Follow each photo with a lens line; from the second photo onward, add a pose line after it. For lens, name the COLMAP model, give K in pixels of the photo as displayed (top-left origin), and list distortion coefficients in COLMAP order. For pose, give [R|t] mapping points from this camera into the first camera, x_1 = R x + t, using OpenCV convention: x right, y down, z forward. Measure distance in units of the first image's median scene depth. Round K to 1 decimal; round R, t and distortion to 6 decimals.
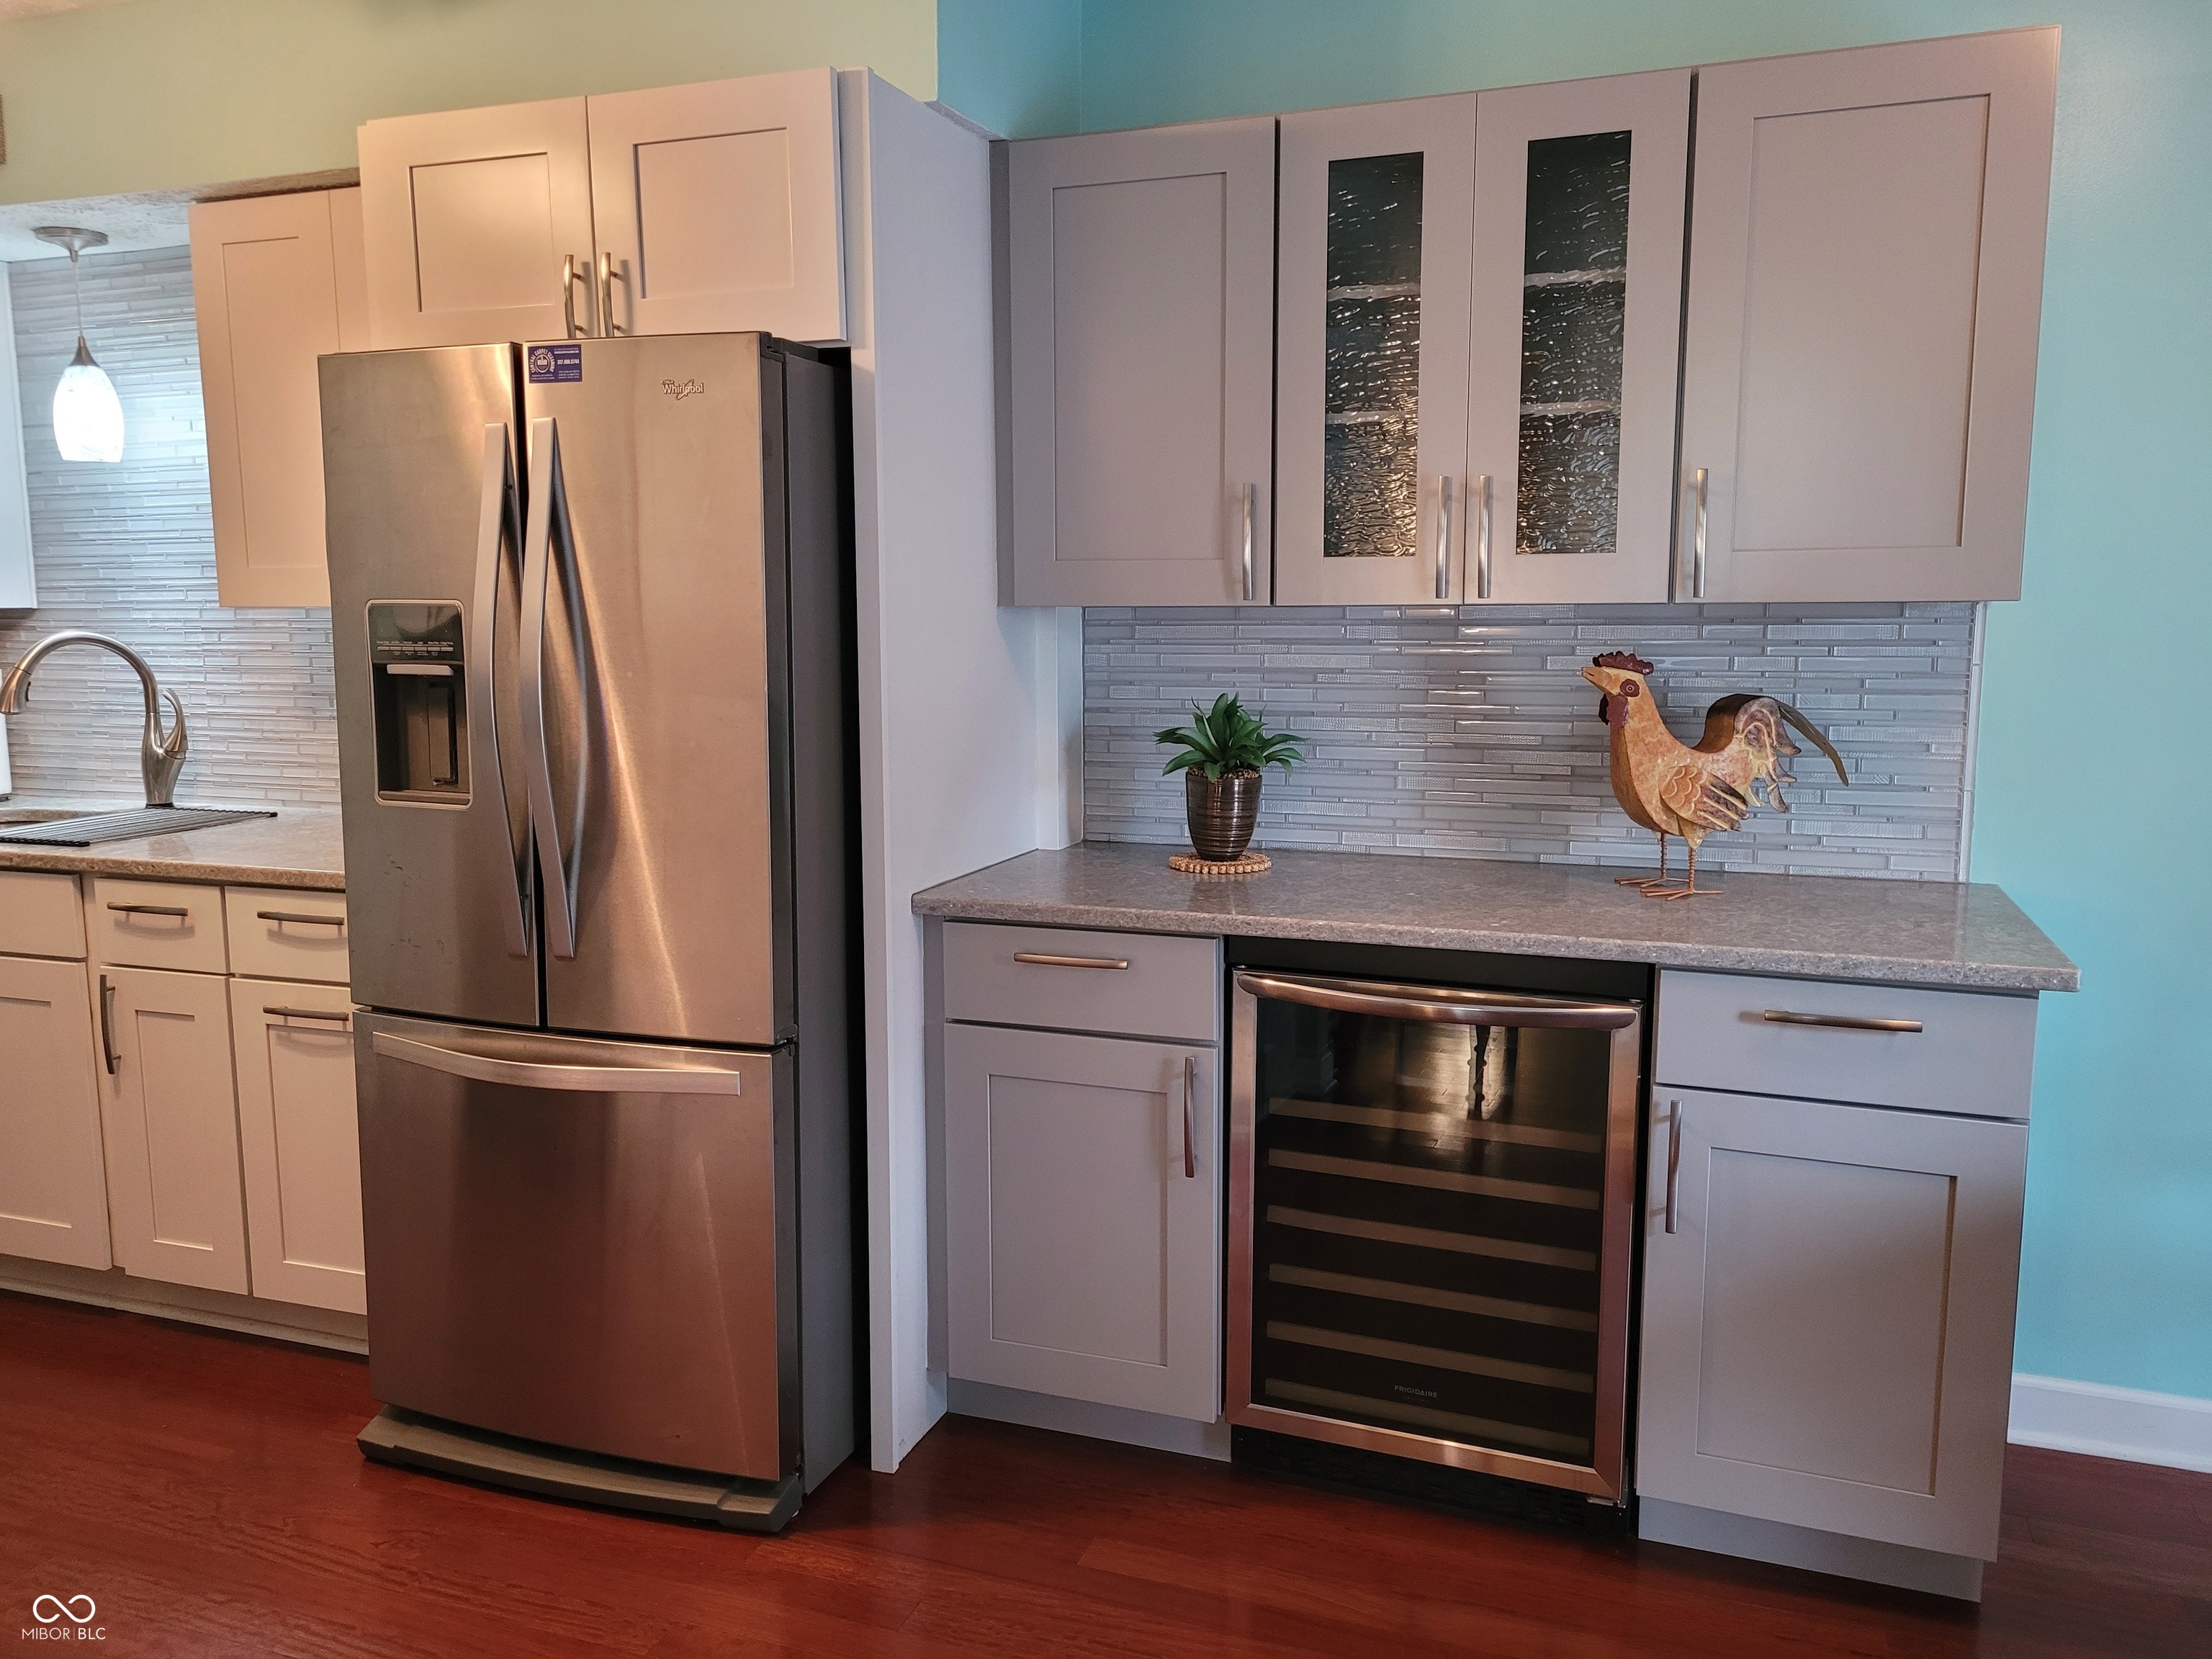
lens RADIAL K [[1667.5, 0, 1110.3], [0, 1667.5, 814.6], [0, 0, 1]] dist [0.047464, -0.021437]
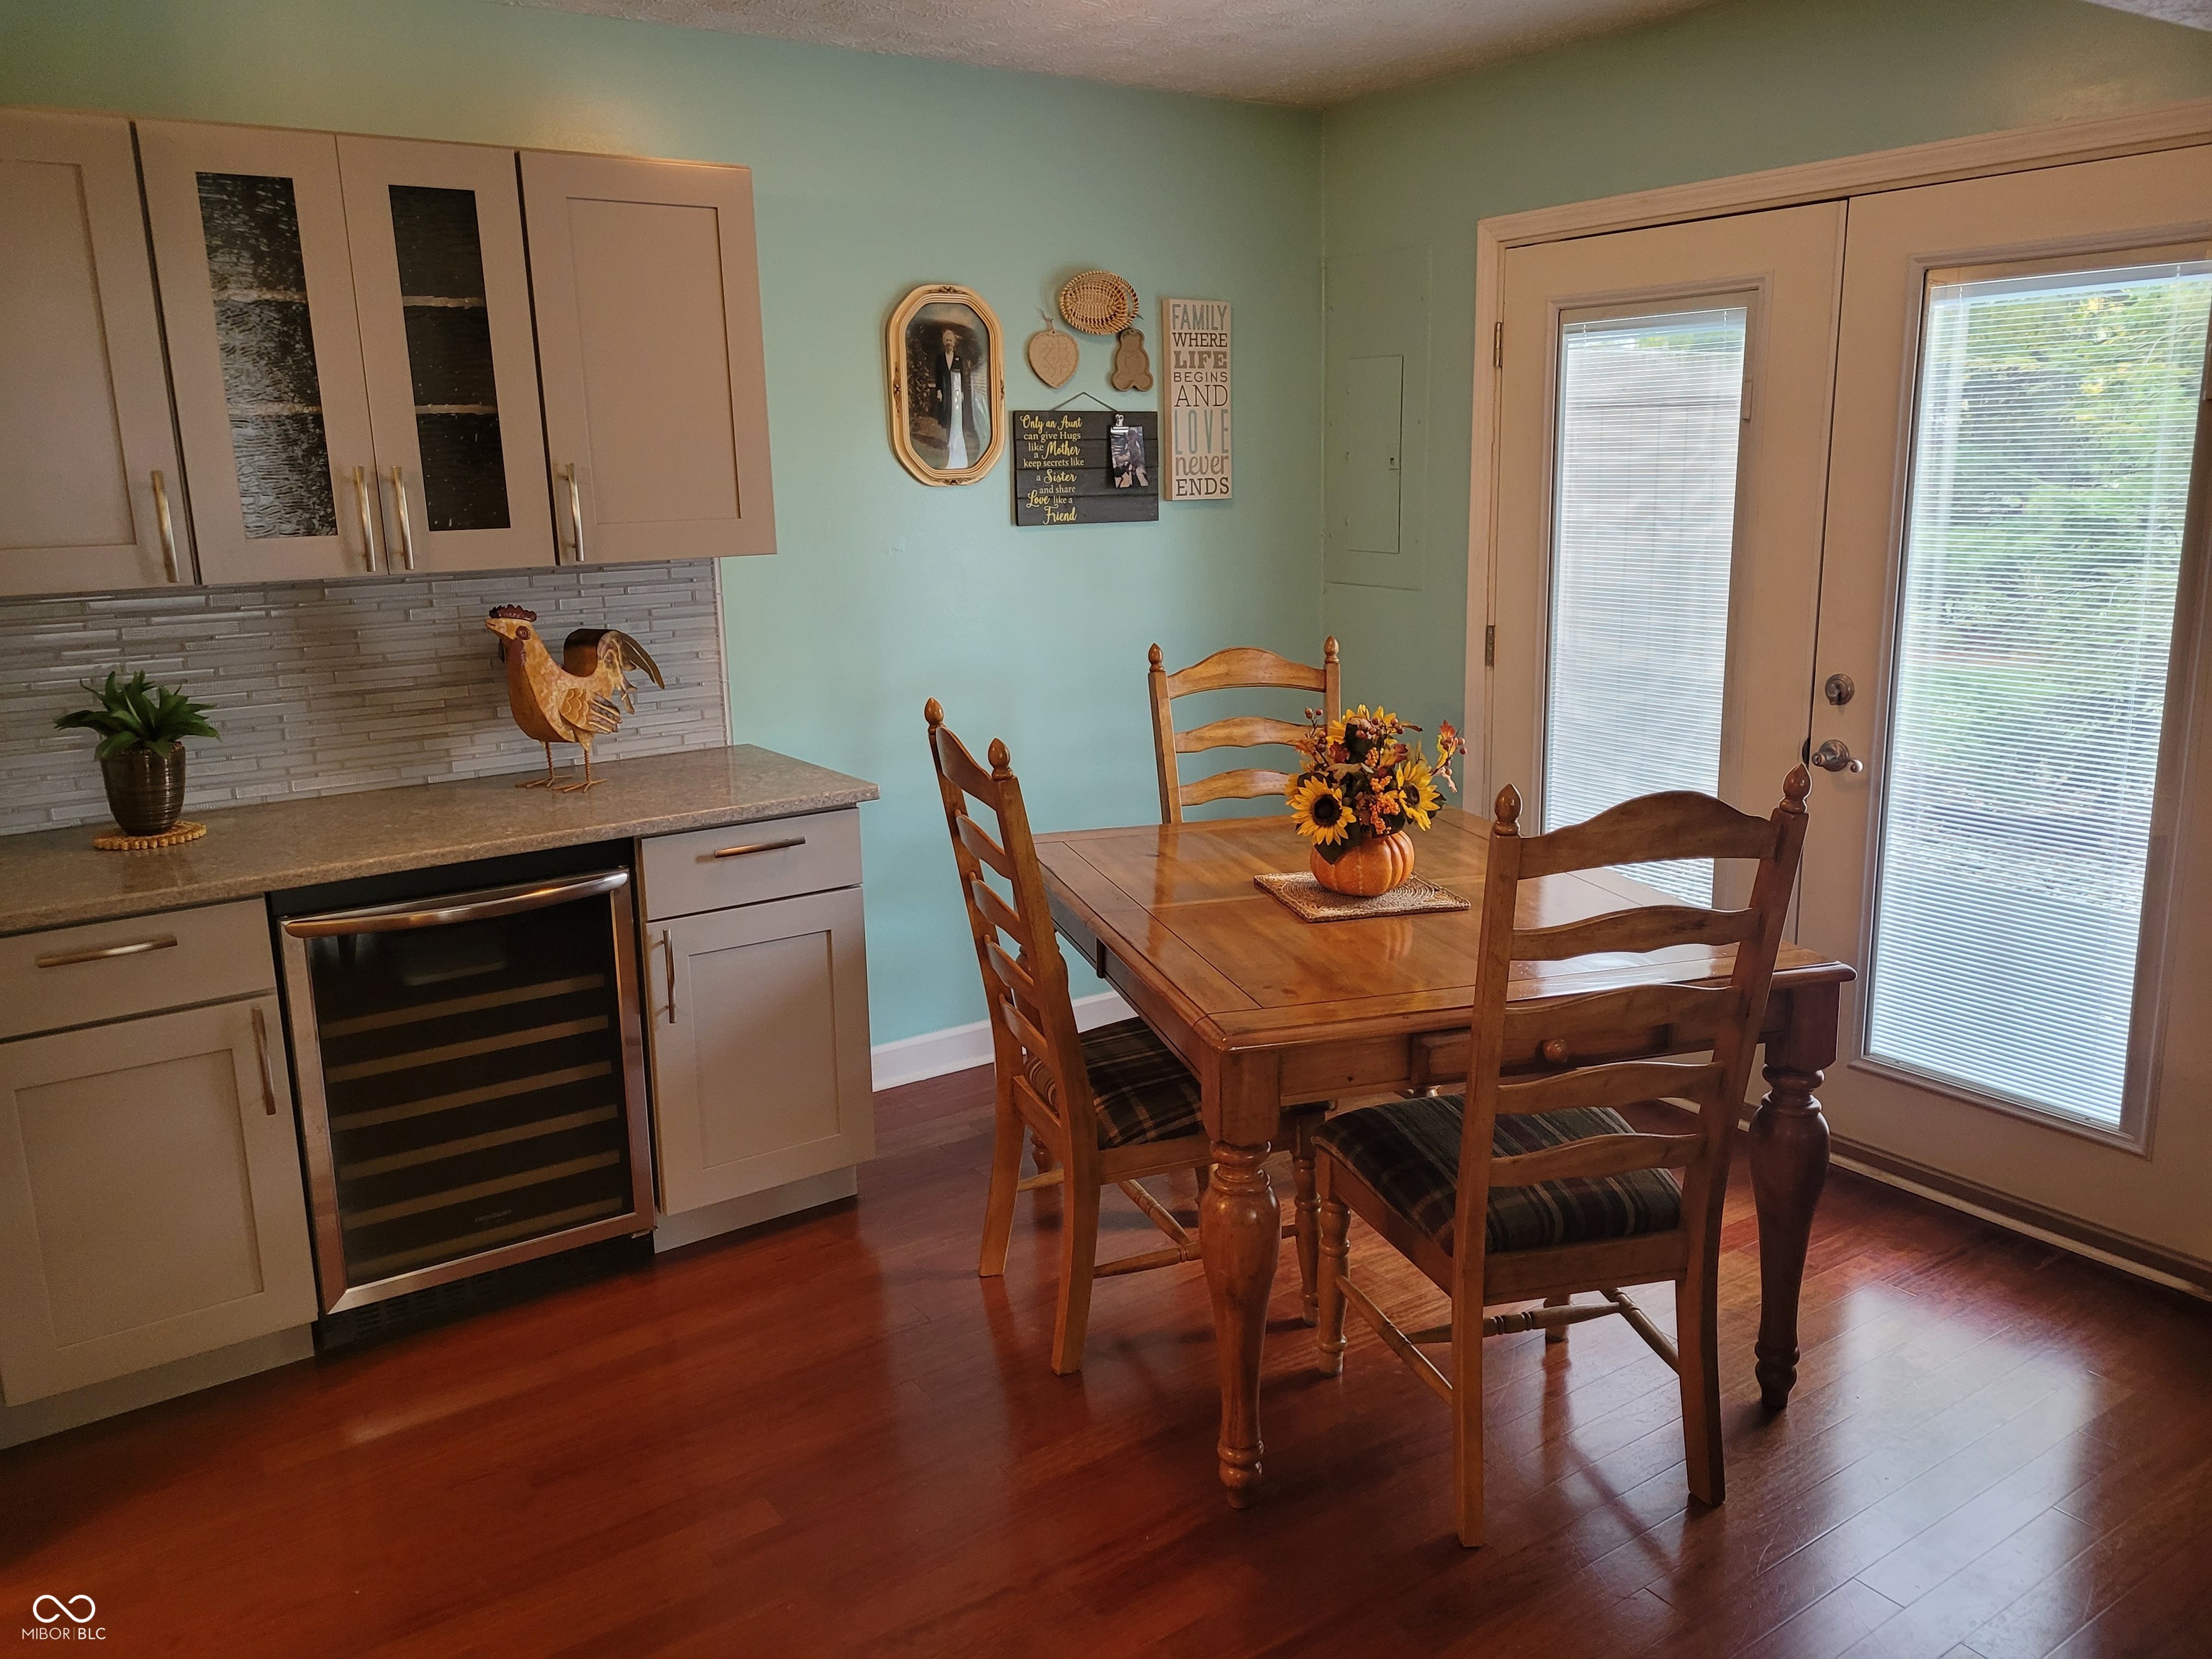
lens RADIAL K [[1667.5, 0, 1106.2], [0, 1667.5, 810.1], [0, 0, 1]] dist [0.047464, -0.021437]
pose [[0.581512, -0.181465, 0.793041, -0.445918], [0.126885, 0.983107, 0.131915, -0.053016], [-0.803582, 0.023915, 0.594713, -0.101084]]
